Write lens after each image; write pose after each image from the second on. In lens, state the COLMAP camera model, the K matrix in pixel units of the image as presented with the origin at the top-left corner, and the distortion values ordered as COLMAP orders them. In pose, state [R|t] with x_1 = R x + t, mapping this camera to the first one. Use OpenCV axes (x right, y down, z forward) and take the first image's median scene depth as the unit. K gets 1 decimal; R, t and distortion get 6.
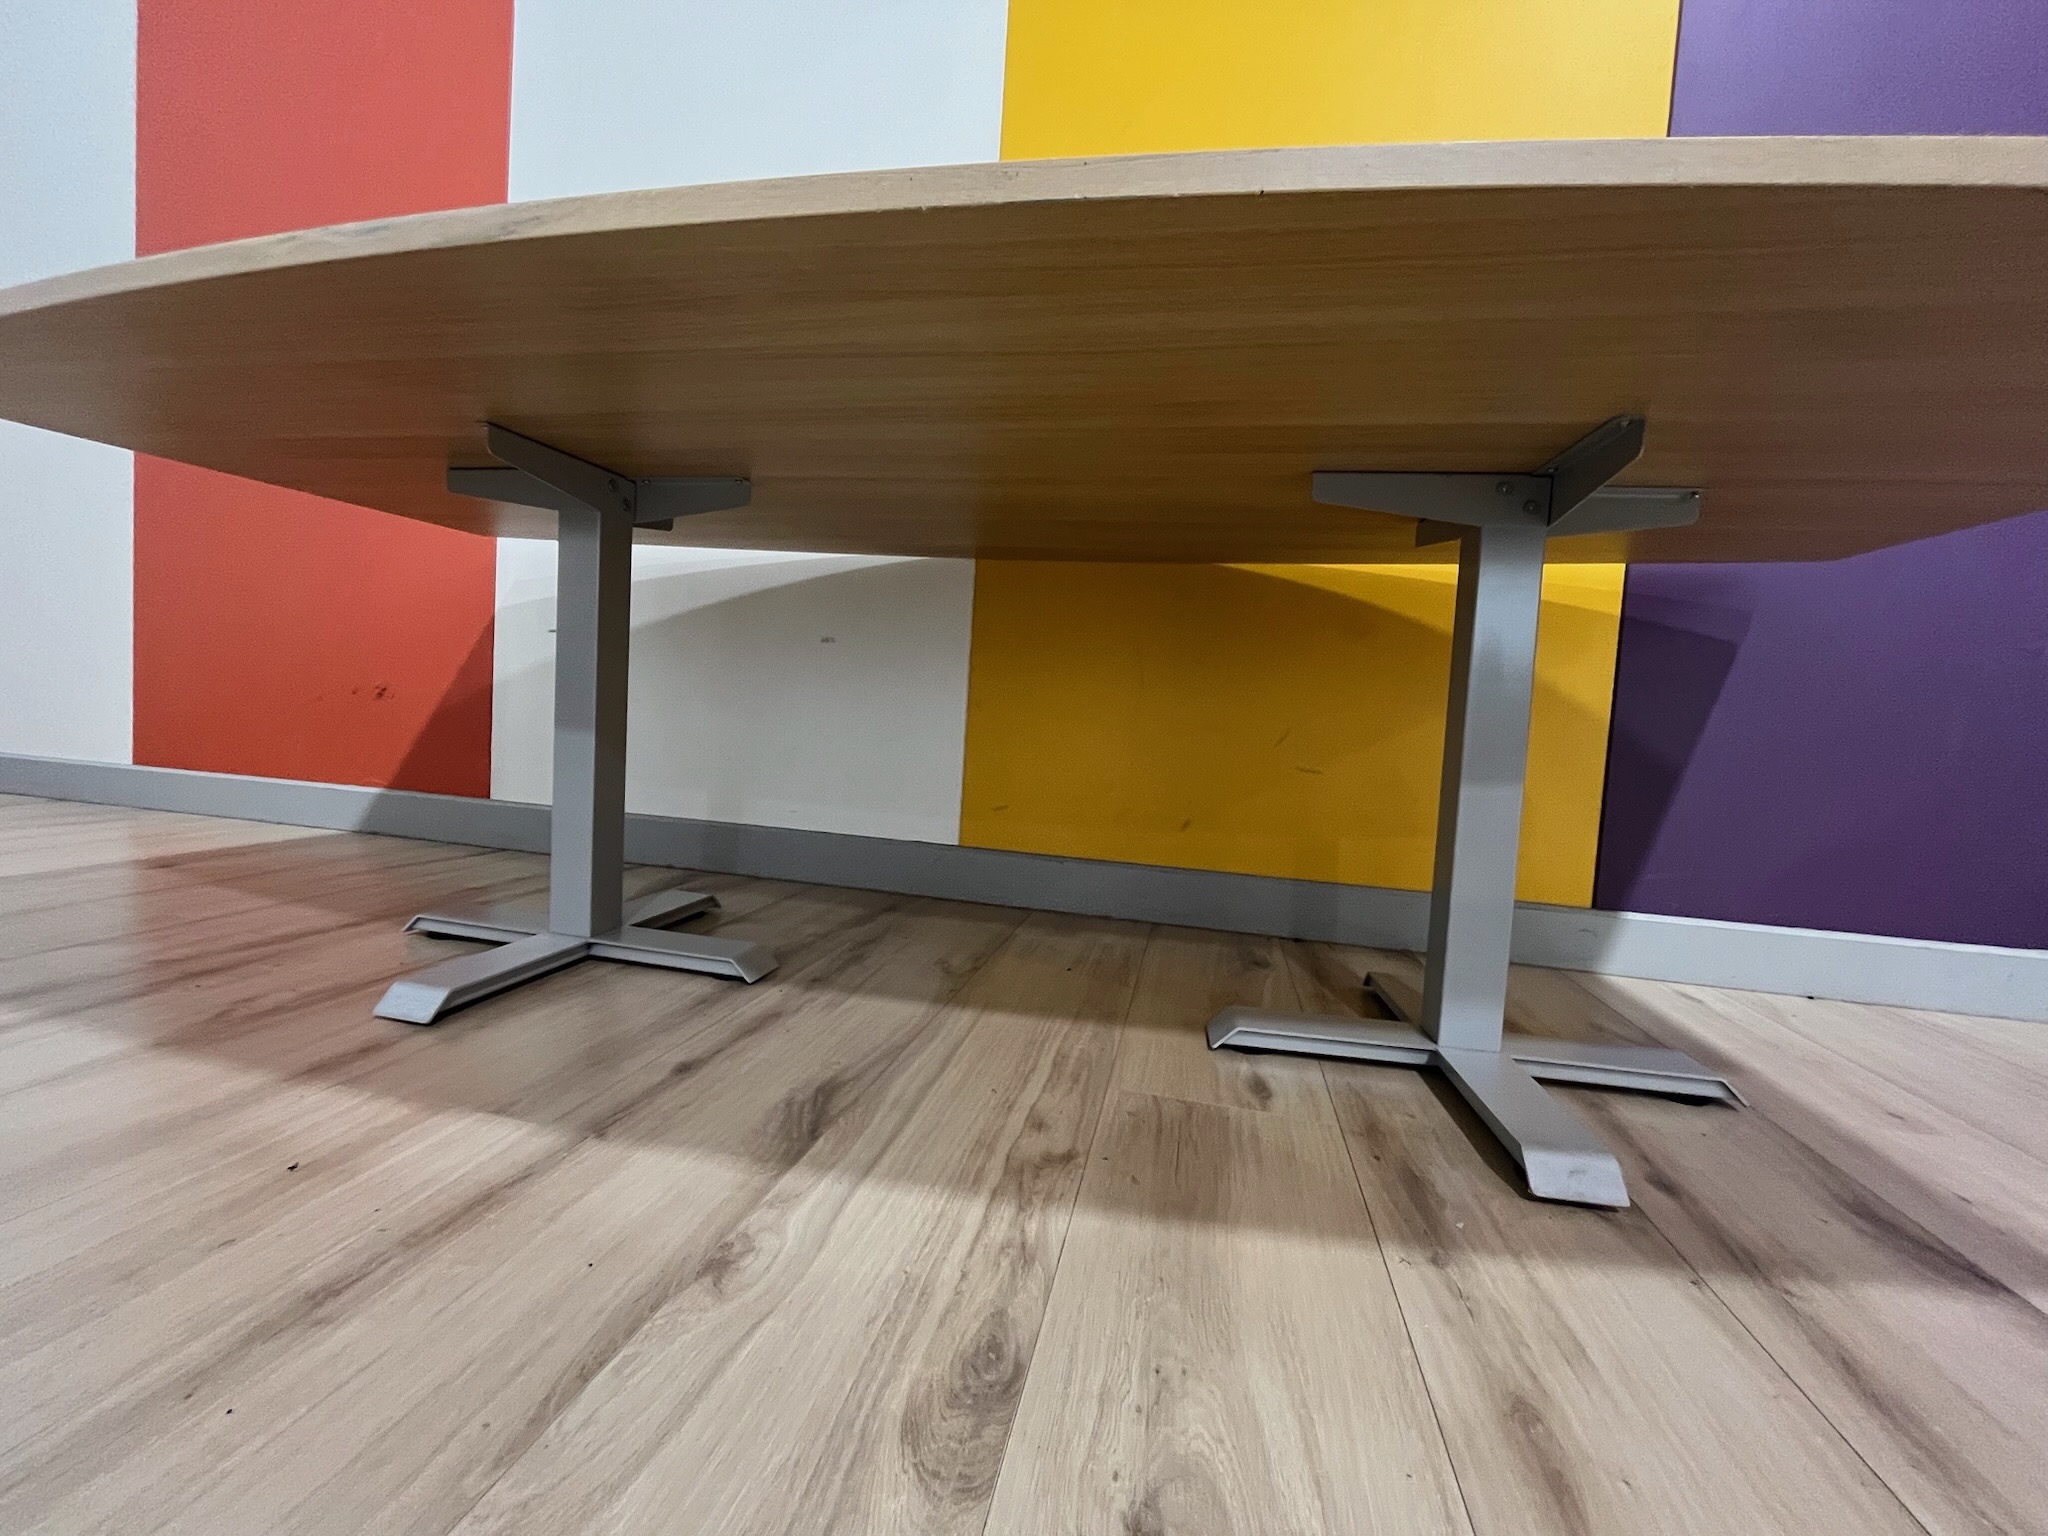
lens RADIAL K [[808.1, 0, 1024.0], [0, 808.1, 768.0], [0, 0, 1]] dist [-0.001522, -0.000272]
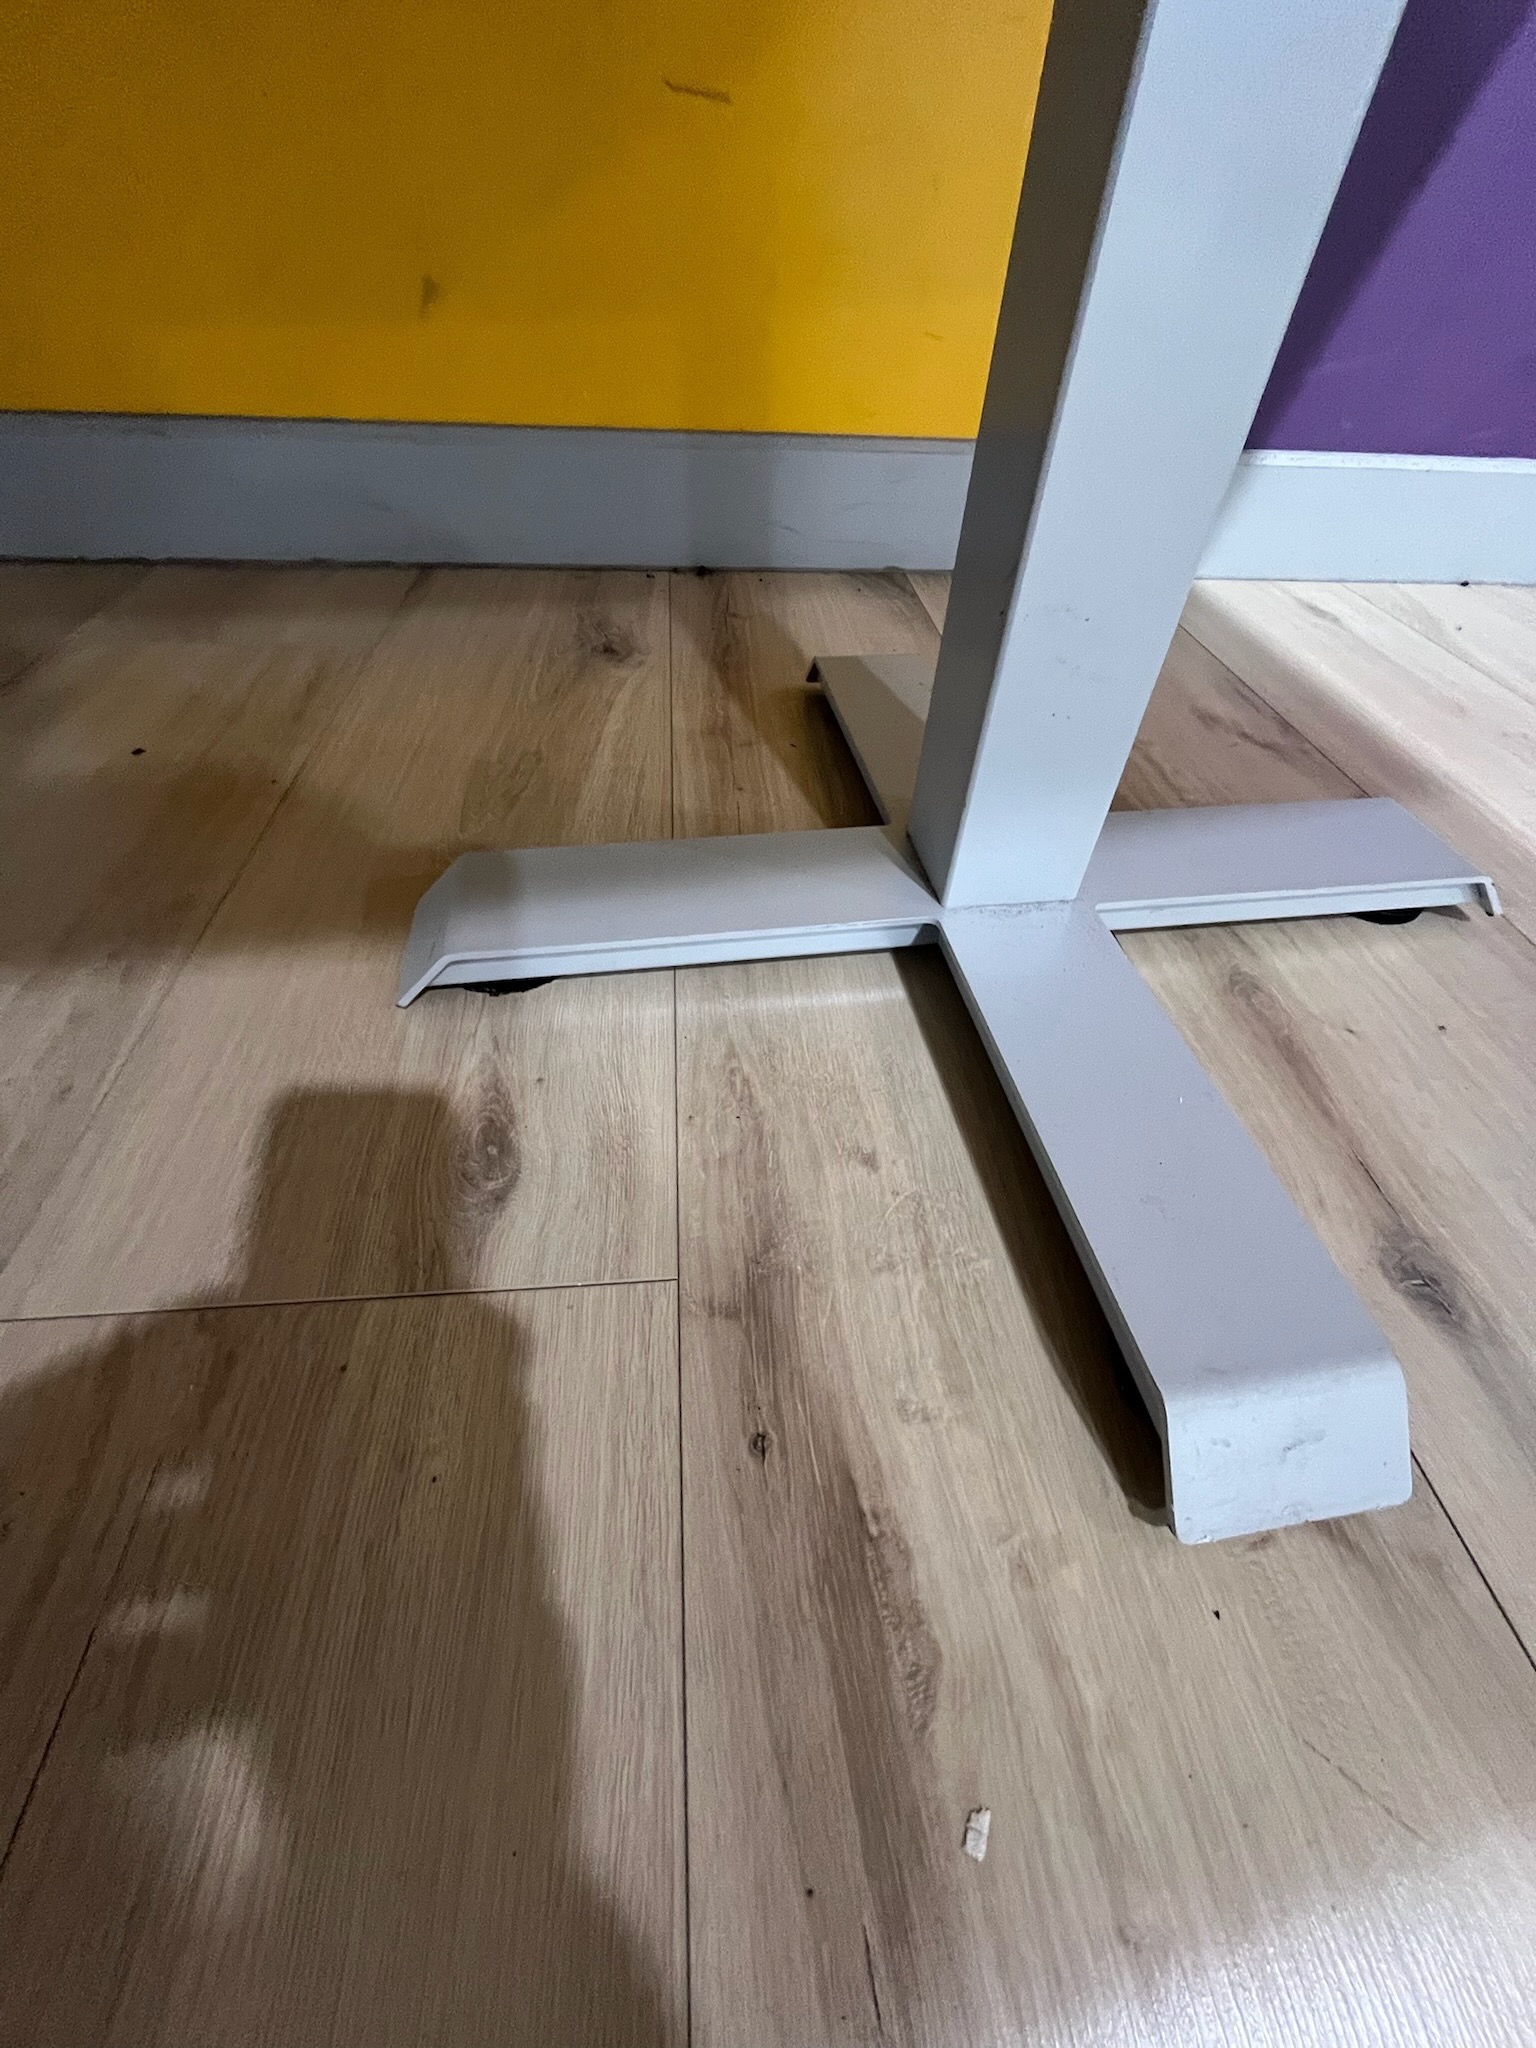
lens RADIAL K [[808.1, 0, 768.0], [0, 808.1, 1024.0], [0, 0, 1]] dist [-0.001522, -0.000272]
pose [[0.950574, -0.238408, 0.198926, 0.257790], [0.033940, 0.716605, 0.696653, 0.076038], [-0.308639, -0.655468, 0.689278, 0.547616]]
